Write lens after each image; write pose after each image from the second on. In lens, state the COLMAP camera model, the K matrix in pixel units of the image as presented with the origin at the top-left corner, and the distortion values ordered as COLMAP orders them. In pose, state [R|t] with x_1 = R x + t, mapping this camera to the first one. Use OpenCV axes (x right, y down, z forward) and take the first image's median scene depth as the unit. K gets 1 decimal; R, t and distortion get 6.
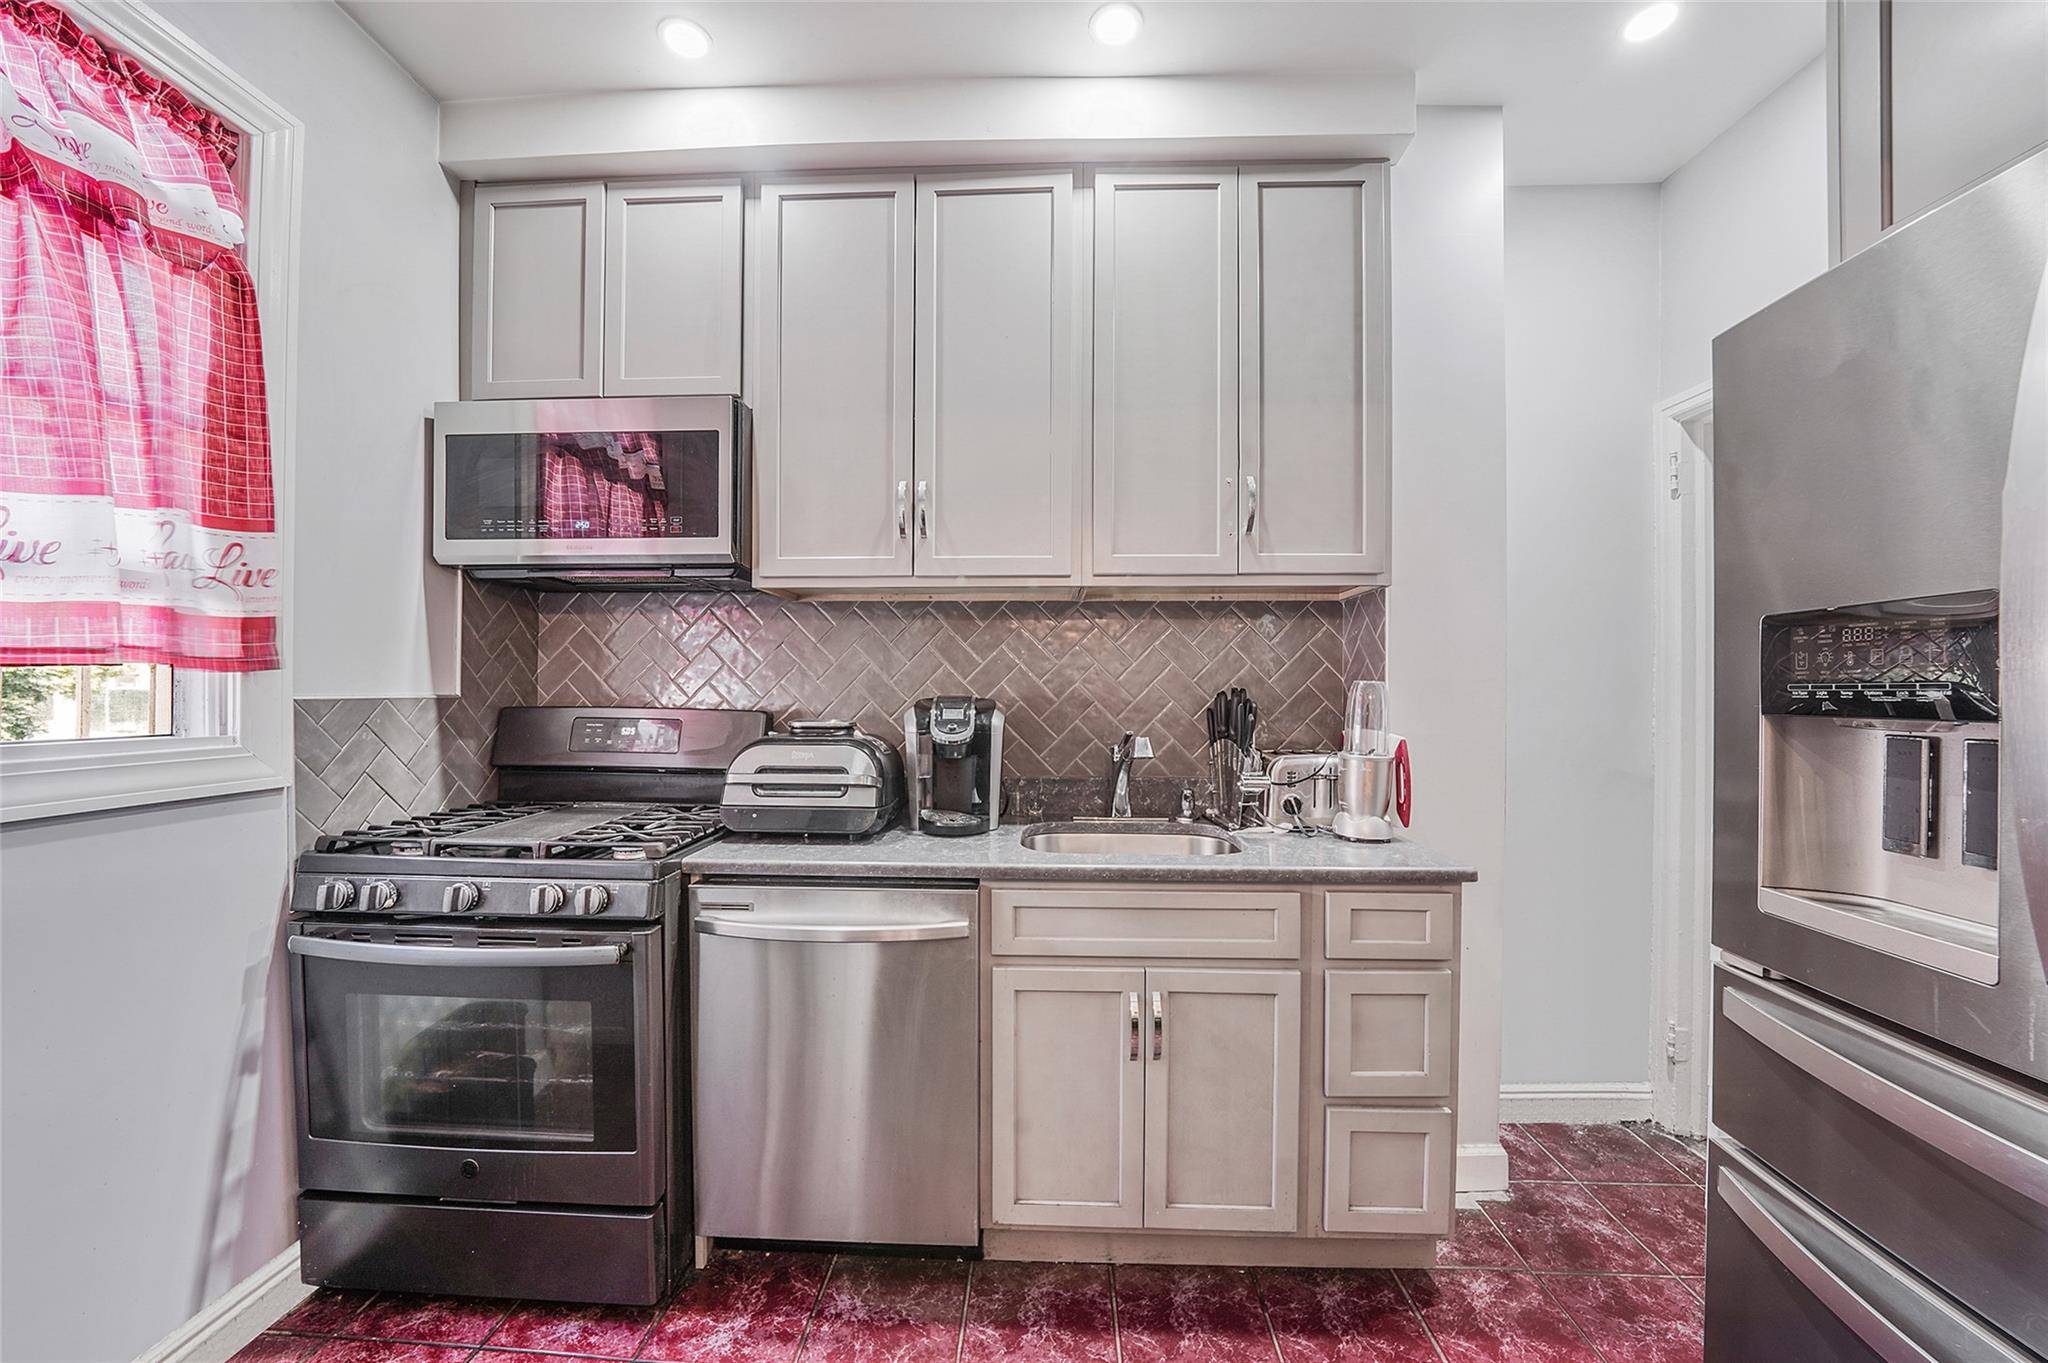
lens RADIAL K [[736.4, 0, 1019.5], [0, 736.4, 693.7], [0, 0, 1]] dist [-0.025783, 0.002950]
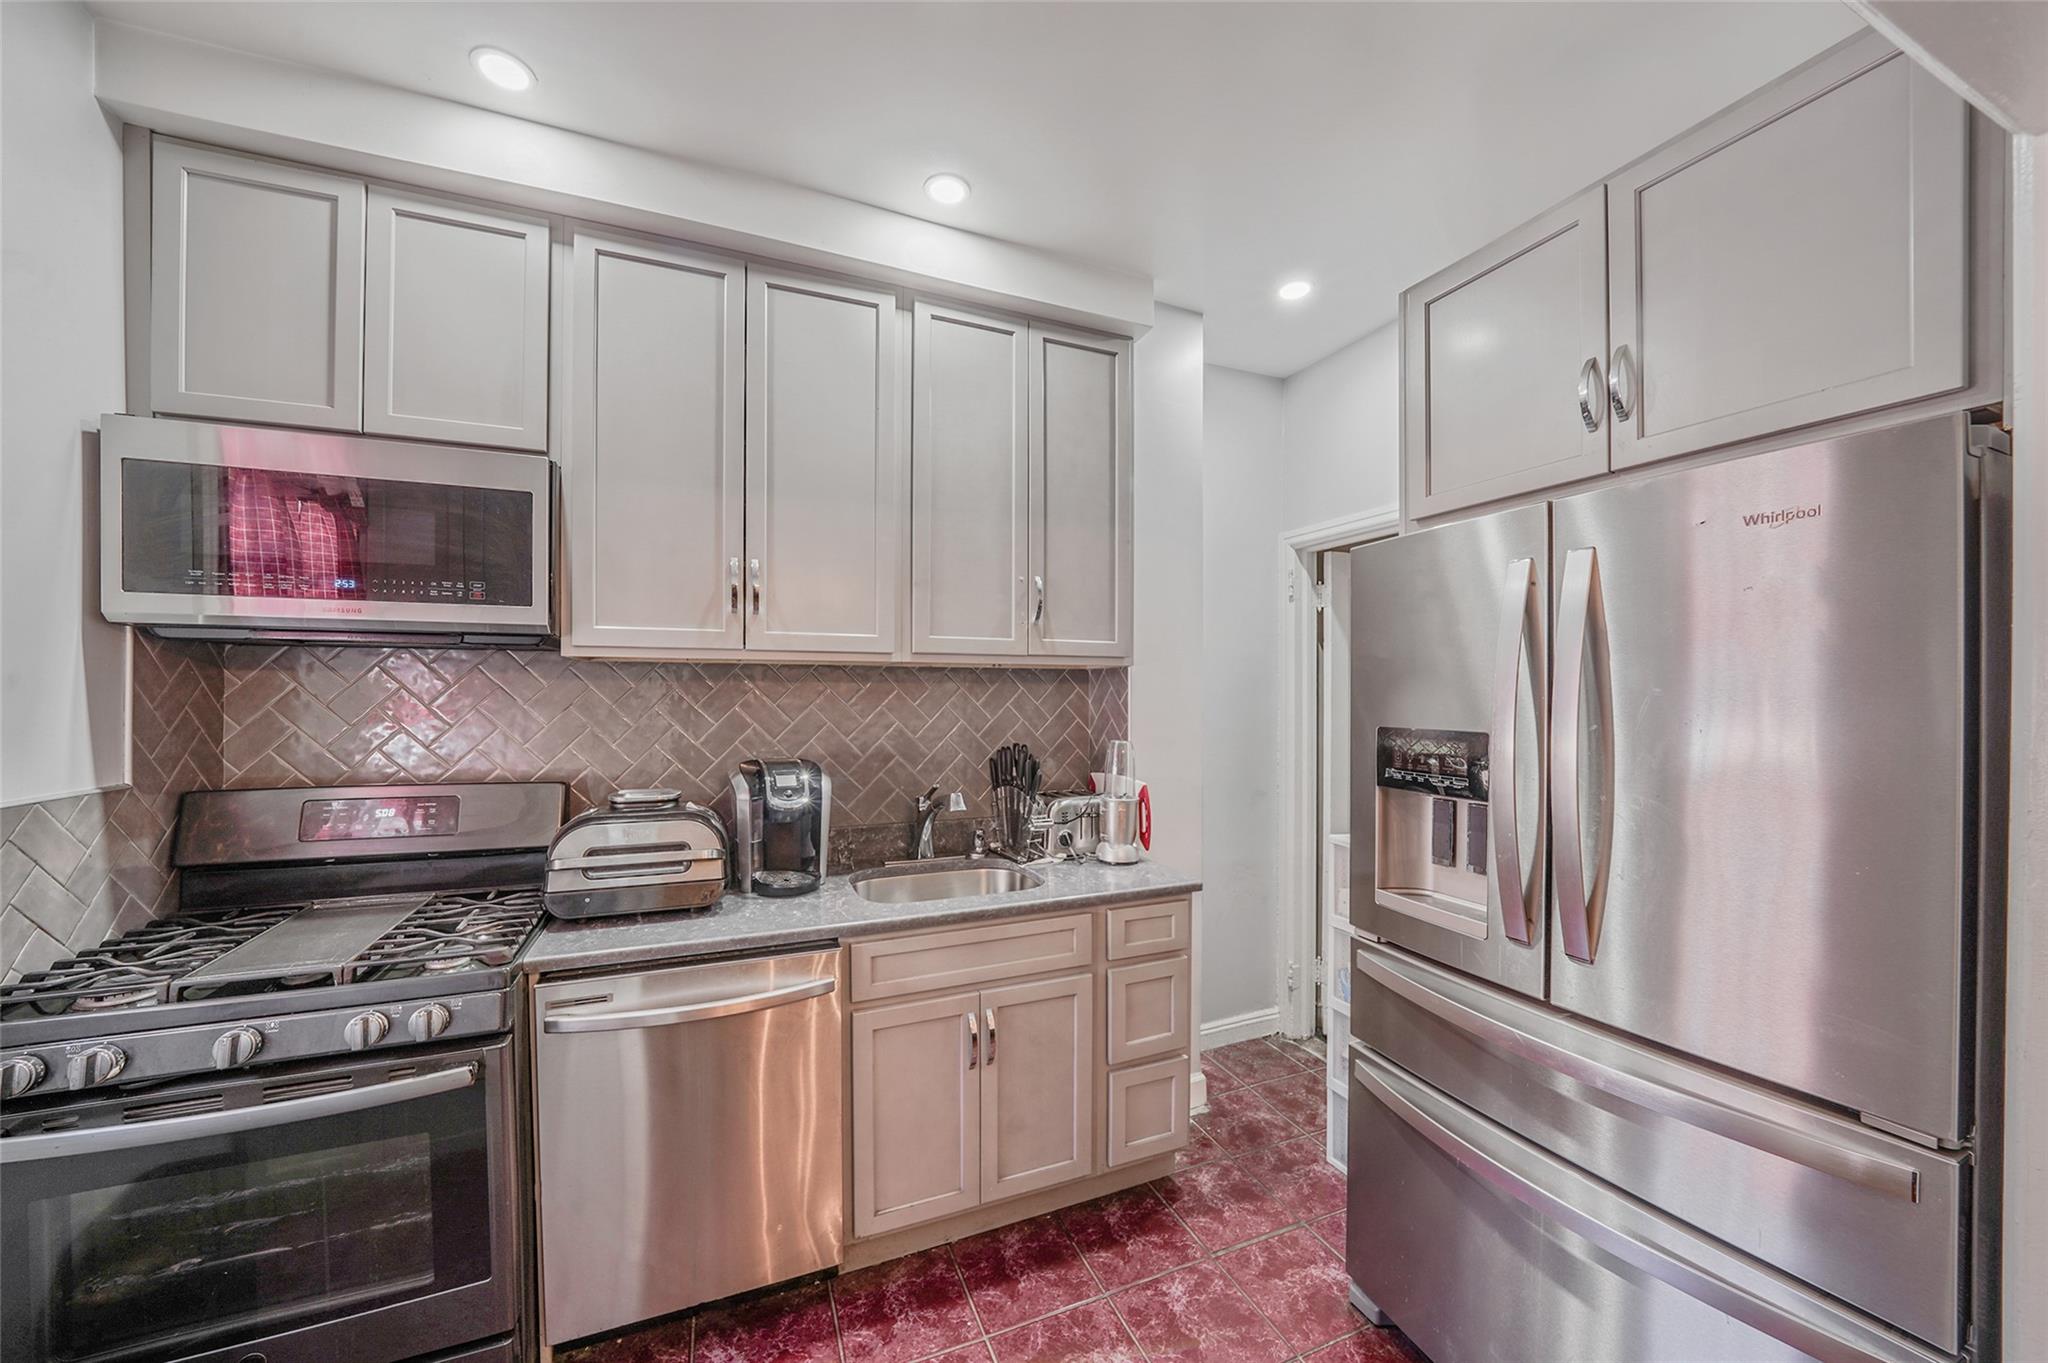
lens RADIAL K [[722.2, 0, 1003.1], [0, 722.2, 692.9], [0, 0, 1]] dist [-0.022676, 0.000380]
pose [[0.909398, -0.004164, 0.415906, -0.255815], [0.002215, 0.999984, 0.005168, -0.112299], [-0.415921, -0.003779, 0.909393, -0.087741]]
